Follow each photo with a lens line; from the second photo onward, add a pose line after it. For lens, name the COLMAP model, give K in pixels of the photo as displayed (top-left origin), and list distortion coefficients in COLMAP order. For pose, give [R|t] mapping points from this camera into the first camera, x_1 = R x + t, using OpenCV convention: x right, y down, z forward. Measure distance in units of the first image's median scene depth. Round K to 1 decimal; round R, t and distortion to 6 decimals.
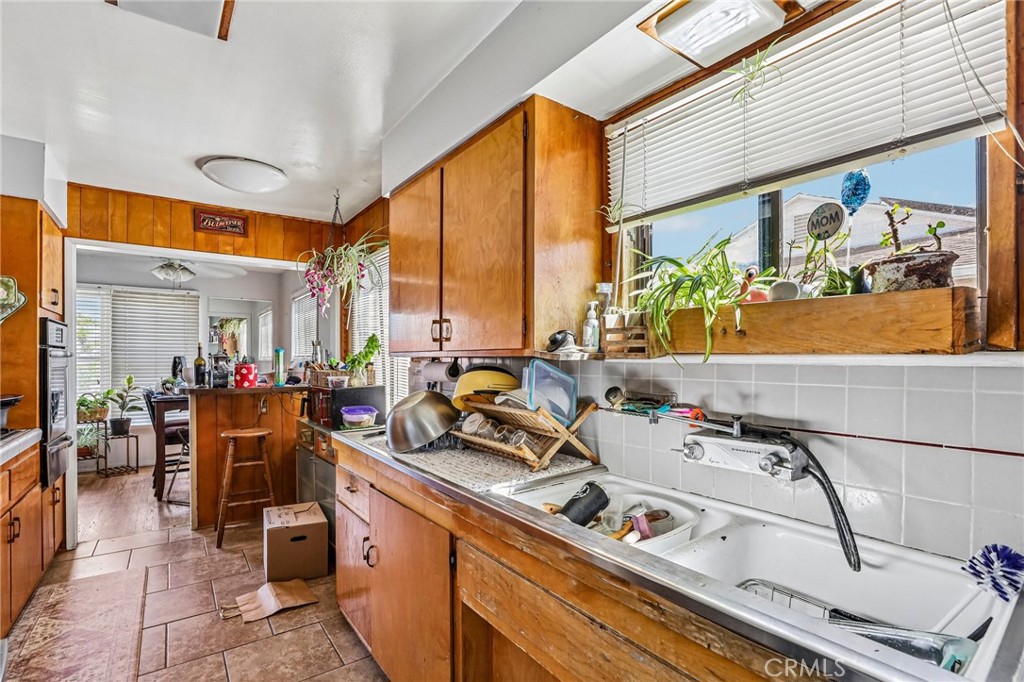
lens RADIAL K [[481.6, 0, 511.6], [0, 481.6, 359.8], [0, 0, 1]] dist [-0.021861, 0.018178]
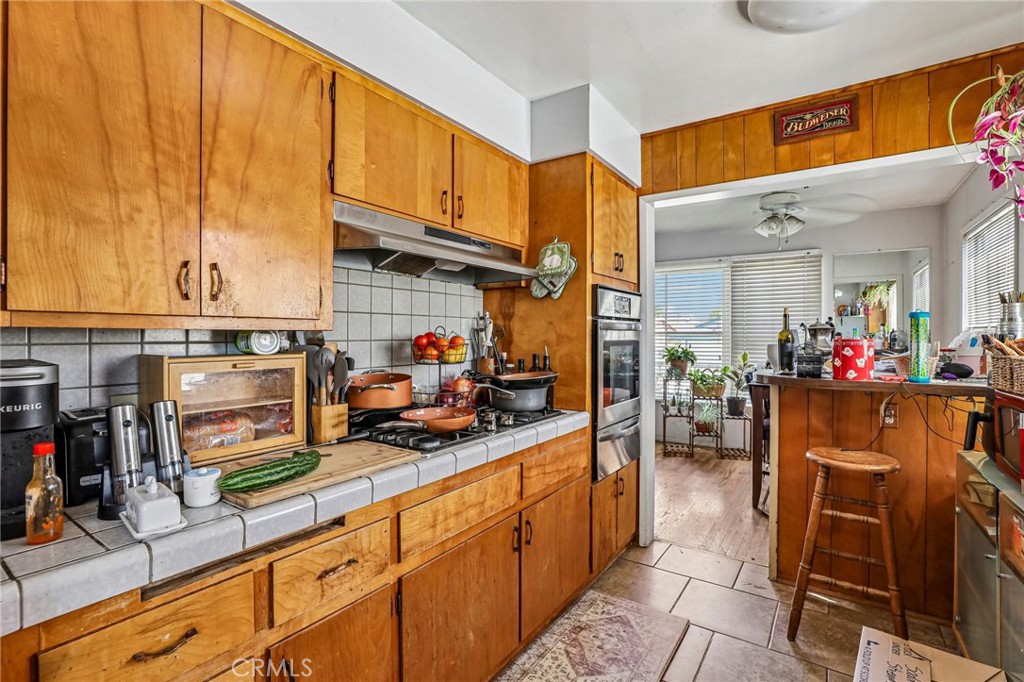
lens RADIAL K [[467.8, 0, 511.3], [0, 467.8, 337.3], [0, 0, 1]] dist [-0.048125, 0.011182]
pose [[0.330065, 0.002245, -0.943955, -0.162820], [0.000778, 0.999996, 0.002651, 0.003946], [0.943958, -0.001610, 0.330062, 0.415530]]
